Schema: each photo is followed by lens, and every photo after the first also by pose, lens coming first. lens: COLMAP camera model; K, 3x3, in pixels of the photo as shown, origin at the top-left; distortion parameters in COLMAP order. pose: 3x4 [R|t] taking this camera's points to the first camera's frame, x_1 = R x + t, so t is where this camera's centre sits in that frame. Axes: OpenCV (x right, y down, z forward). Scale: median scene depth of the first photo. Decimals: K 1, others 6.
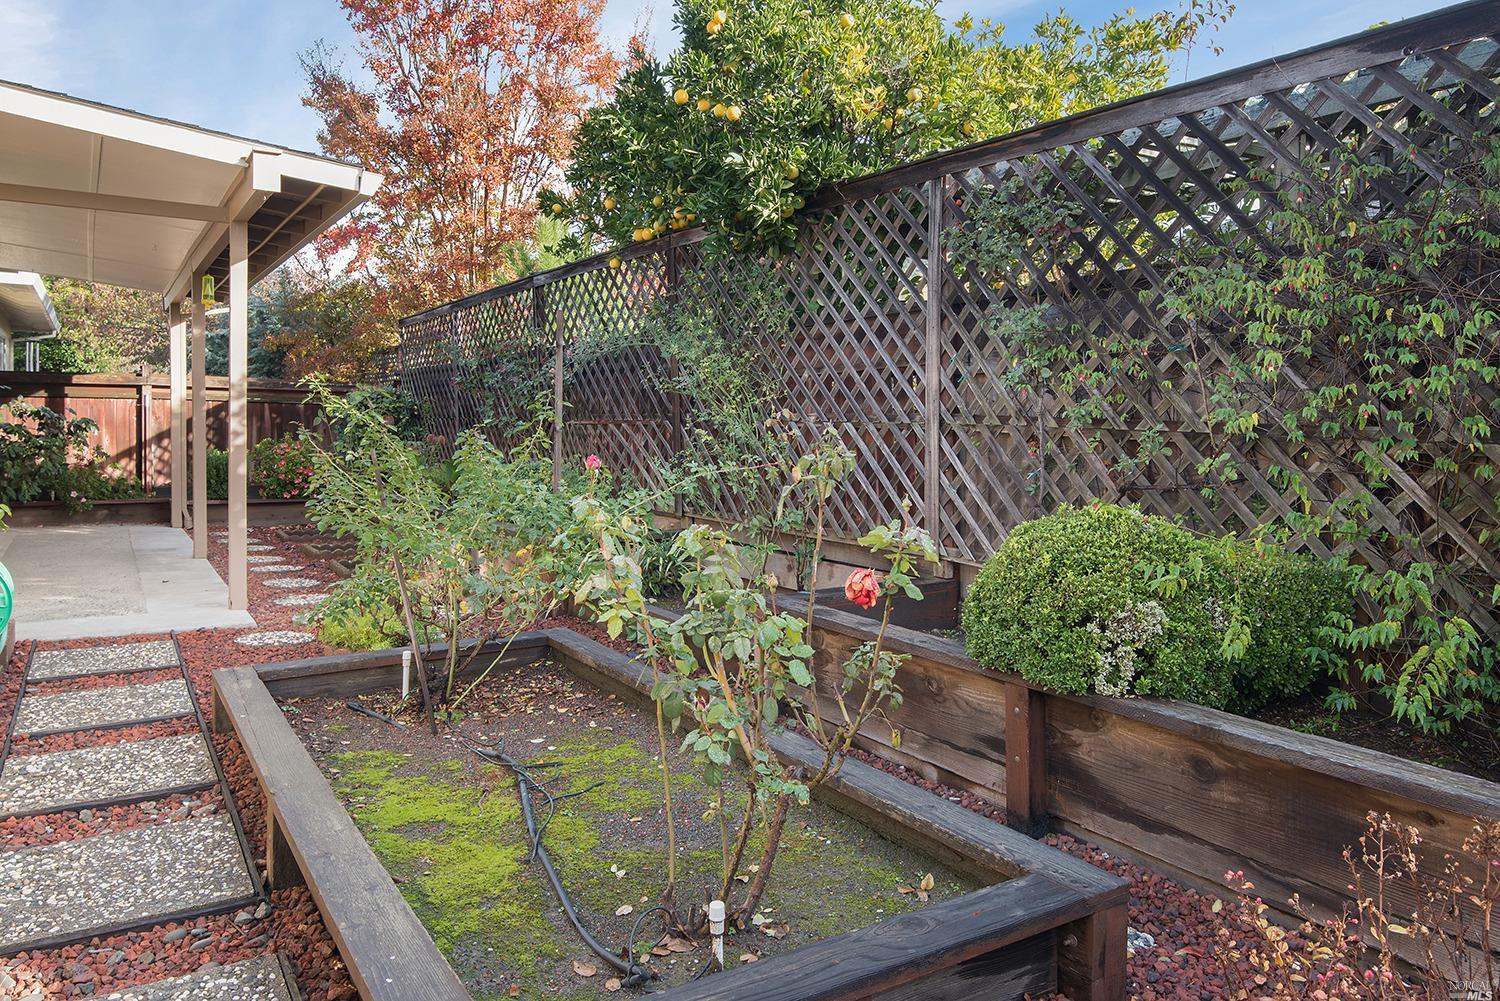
lens RADIAL K [[1029.6, 0, 751.0], [0, 1029.6, 444.7], [0, 0, 1]] dist [-0.010291, -0.003719]
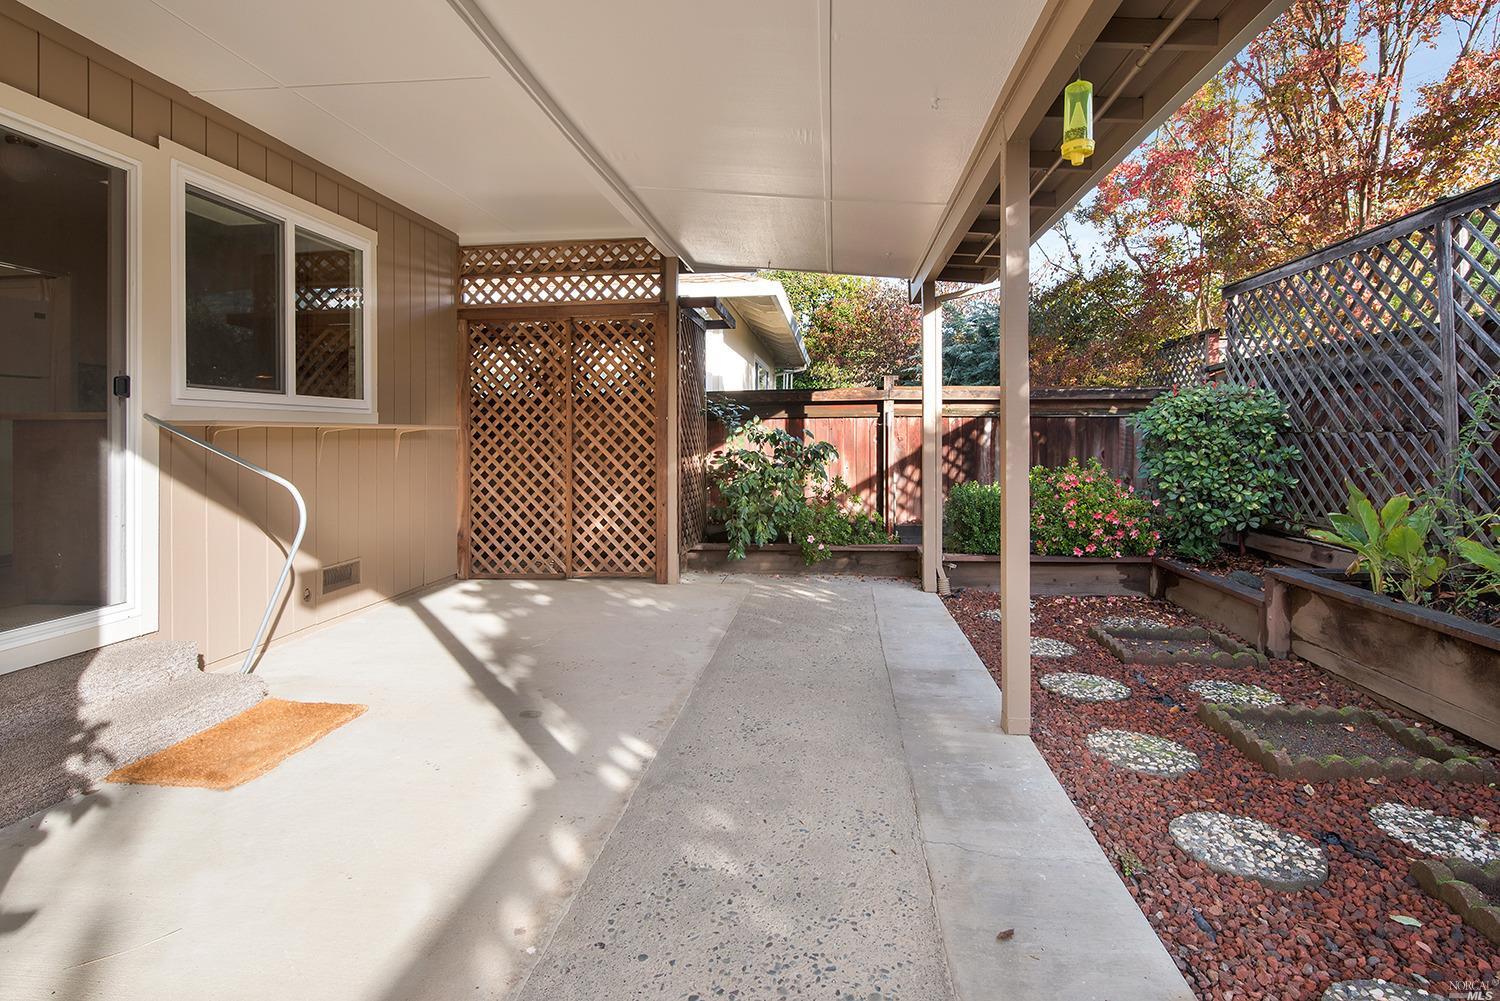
lens RADIAL K [[787.2, 0, 750.9], [0, 787.2, 501.7], [0, 0, 1]] dist [-0.004523, -0.000624]
pose [[0.777880, 0.030957, -0.627650, -0.288638], [0.006013, 0.998373, 0.056694, -0.014026], [0.628384, -0.047876, 0.776429, 0.456146]]
